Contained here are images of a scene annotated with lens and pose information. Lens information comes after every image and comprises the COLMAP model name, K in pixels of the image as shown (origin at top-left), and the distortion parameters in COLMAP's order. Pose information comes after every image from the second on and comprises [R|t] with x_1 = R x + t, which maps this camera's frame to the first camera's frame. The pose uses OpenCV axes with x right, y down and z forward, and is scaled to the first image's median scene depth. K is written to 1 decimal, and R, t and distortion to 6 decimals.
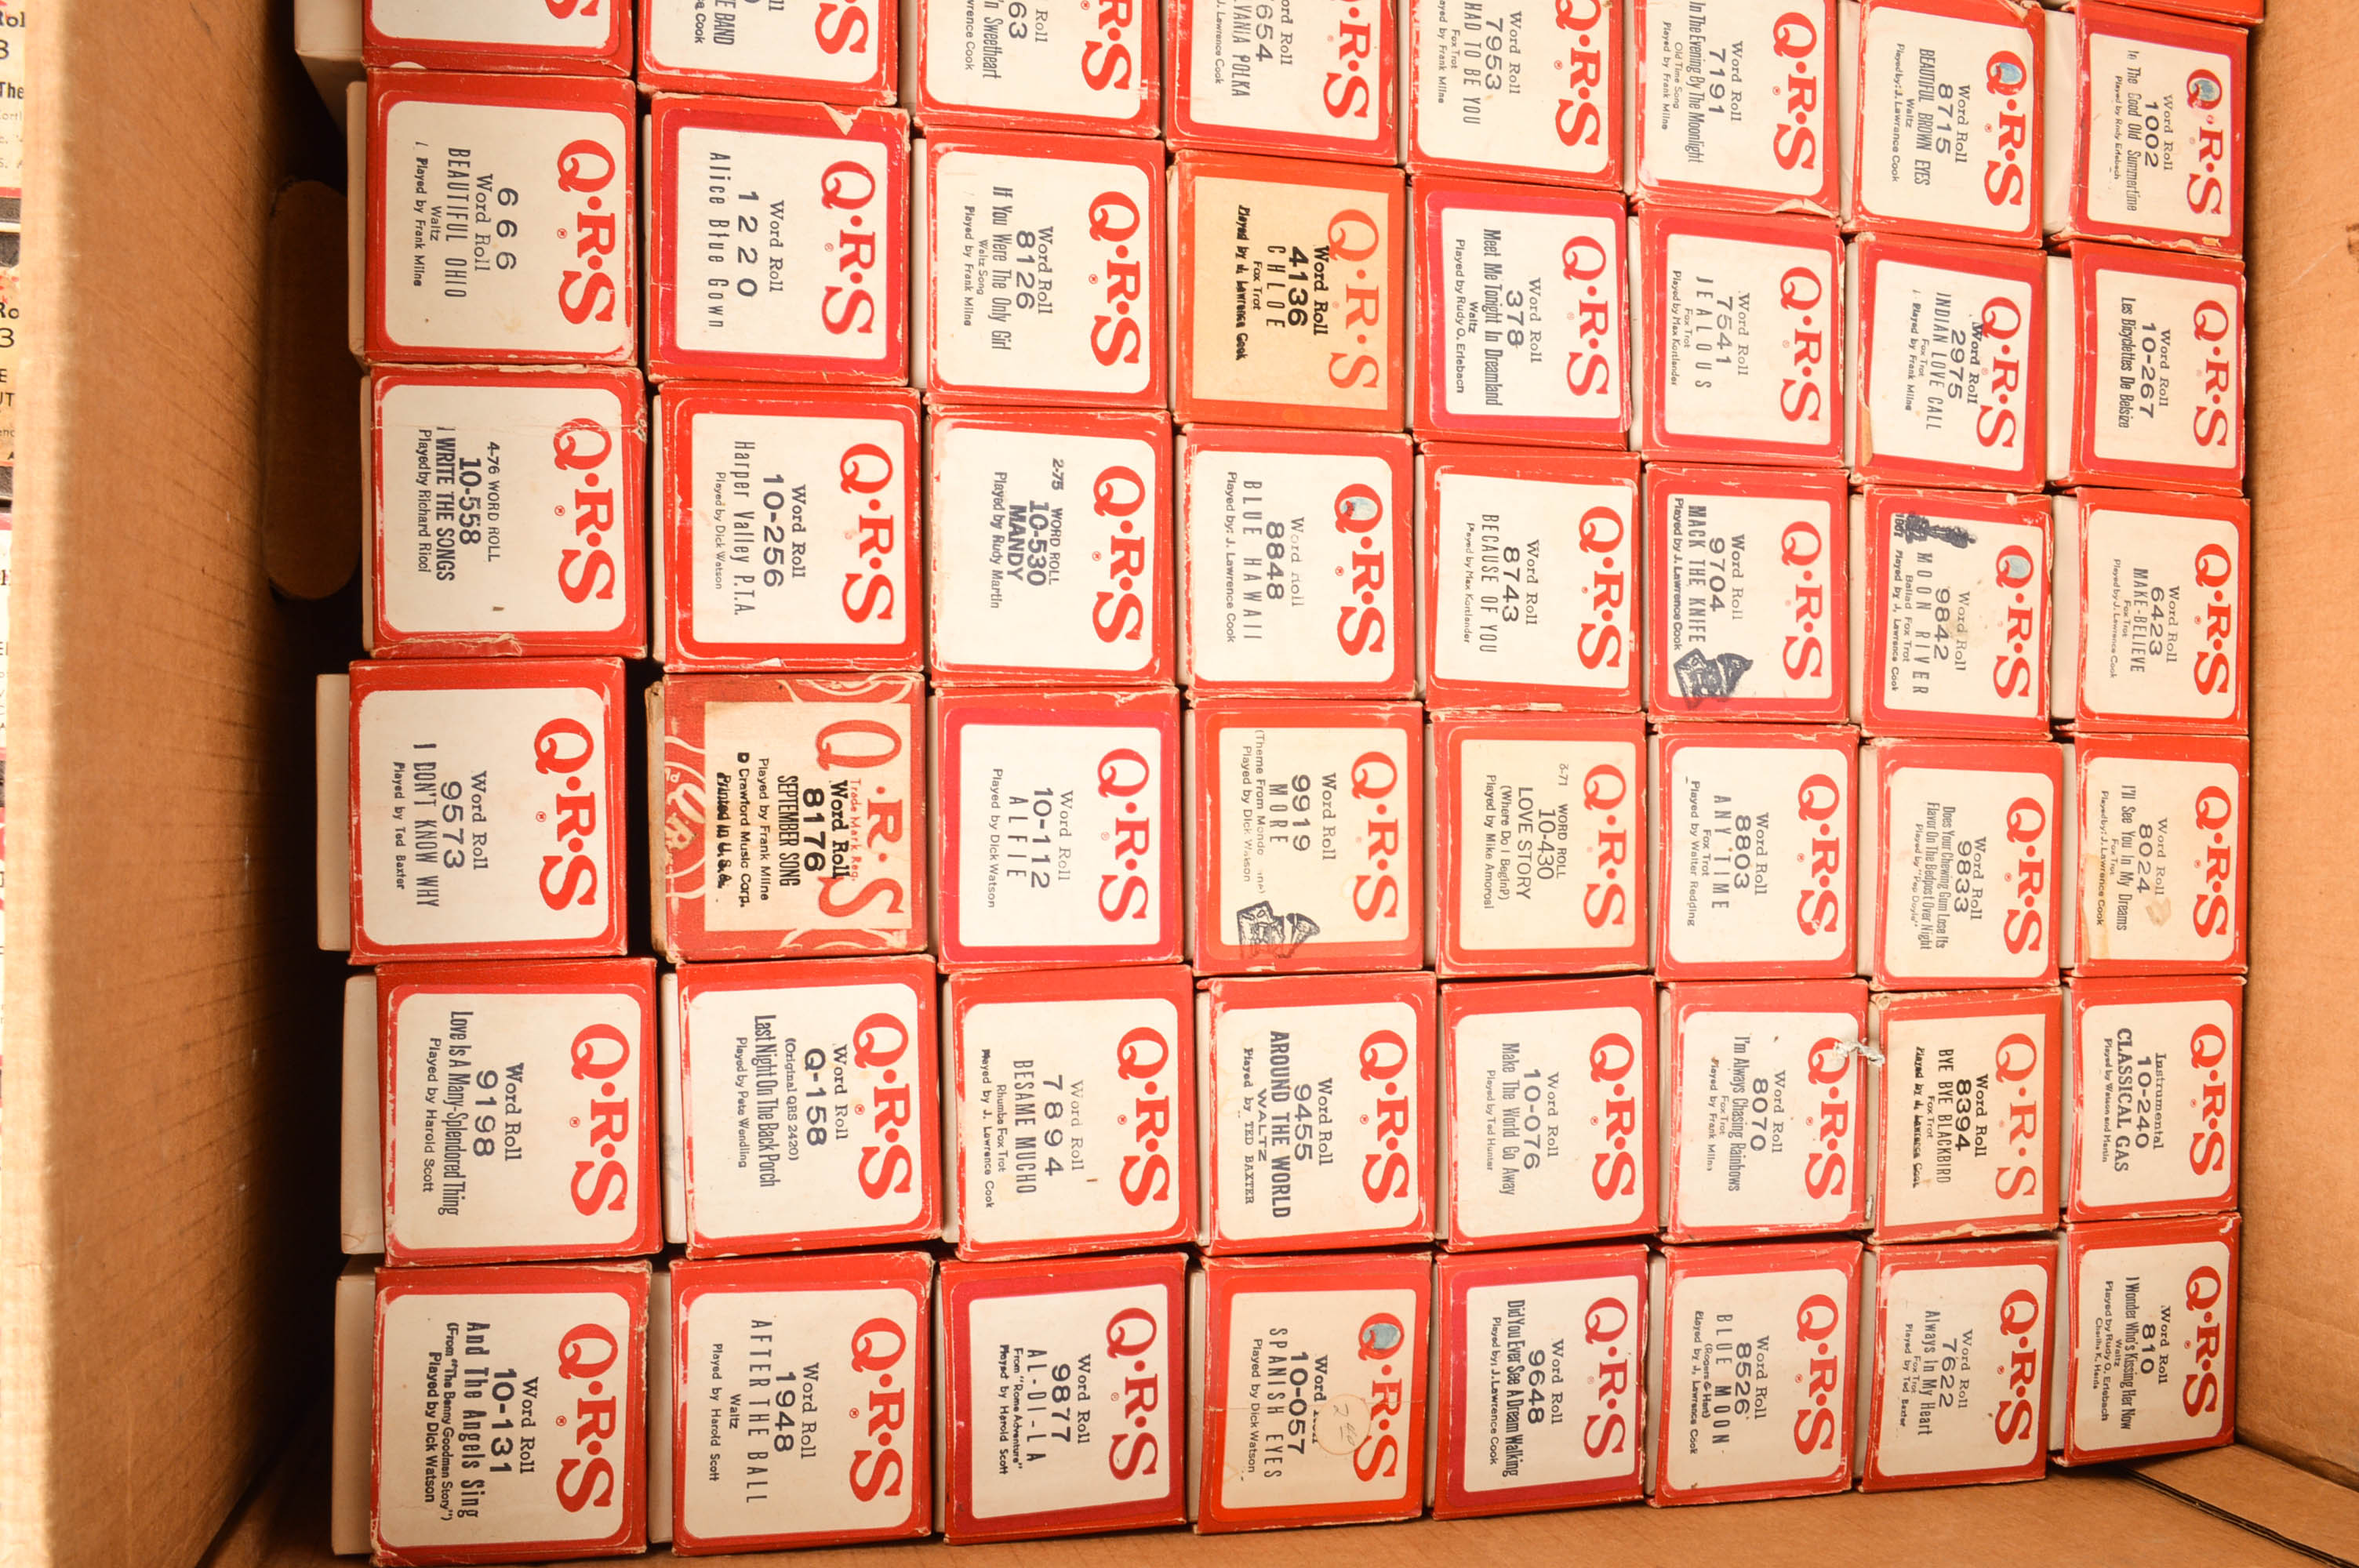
lens RADIAL K [[2130.4, 0, 1179.5], [0, 2130.4, 784.0], [0, 0, 1]] dist [-0.068698, 0.018996]
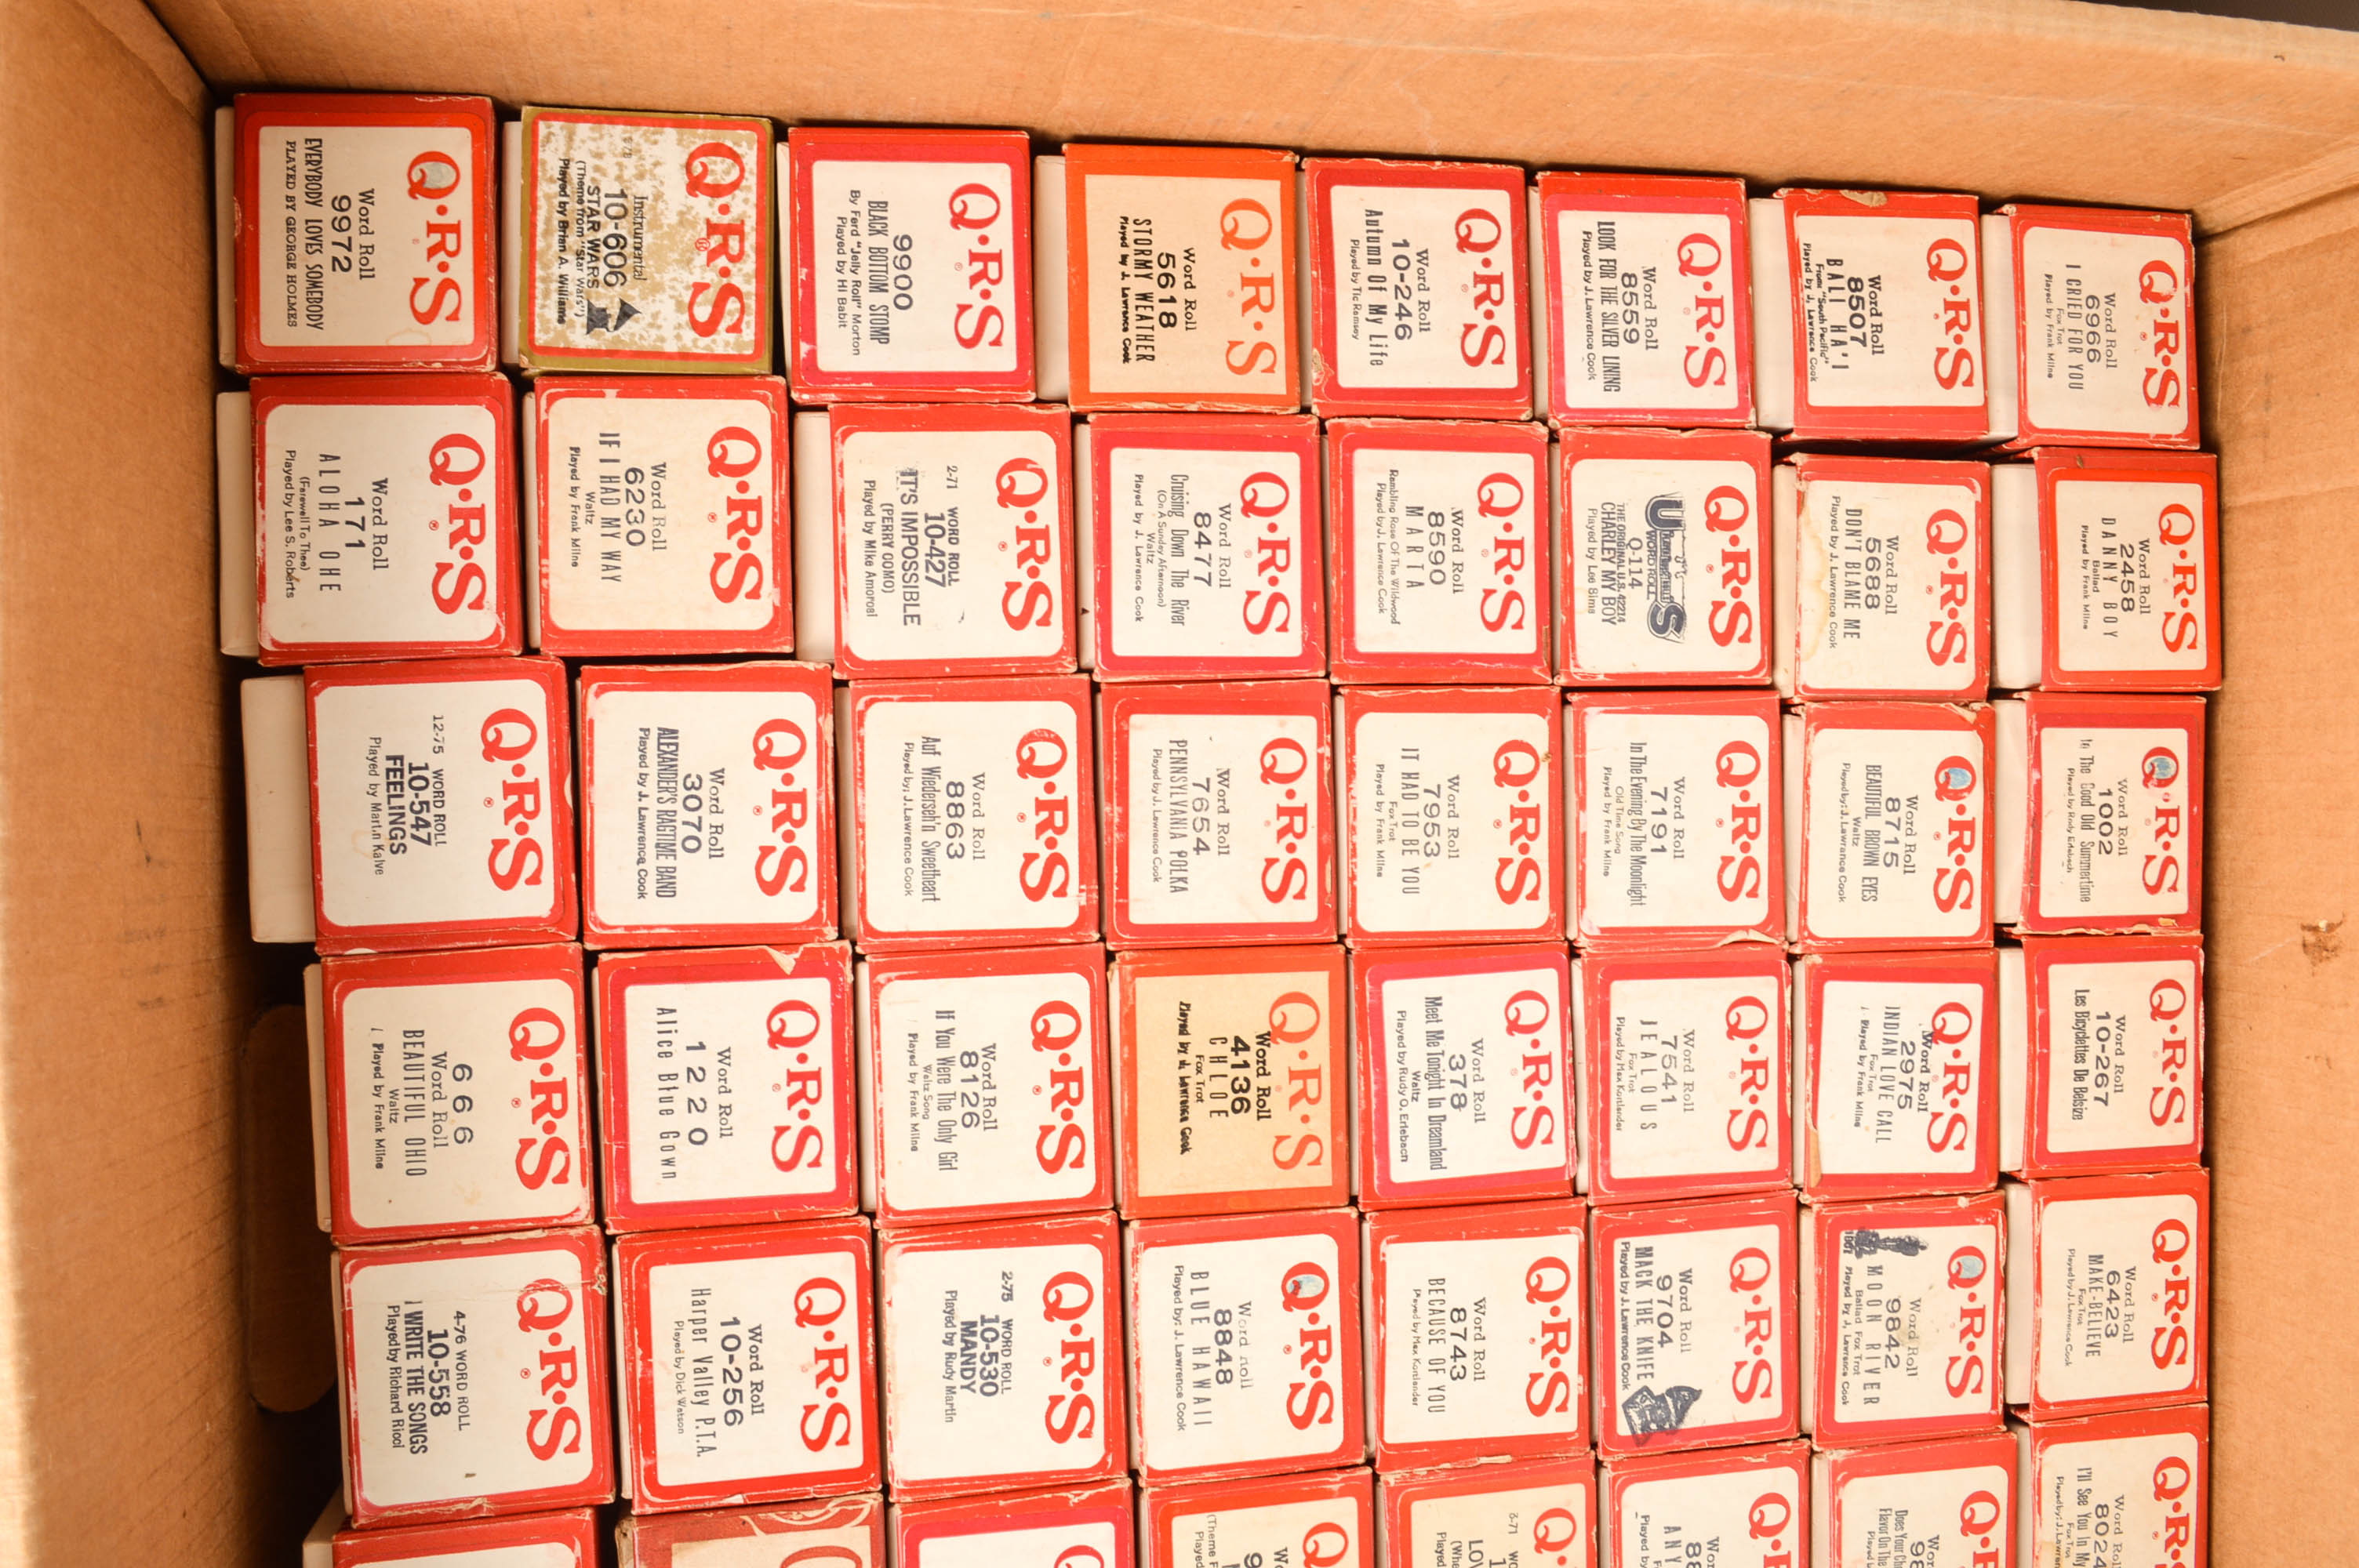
lens RADIAL K [[2130.4, 0, 1179.5], [0, 2130.4, 784.0], [0, 0, 1]] dist [-0.068698, 0.018996]
pose [[0.999048, -0.024754, -0.035933, 0.066659], [0.025110, 0.999640, 0.009500, -0.383311], [0.035685, -0.010394, 0.999309, -0.019548]]
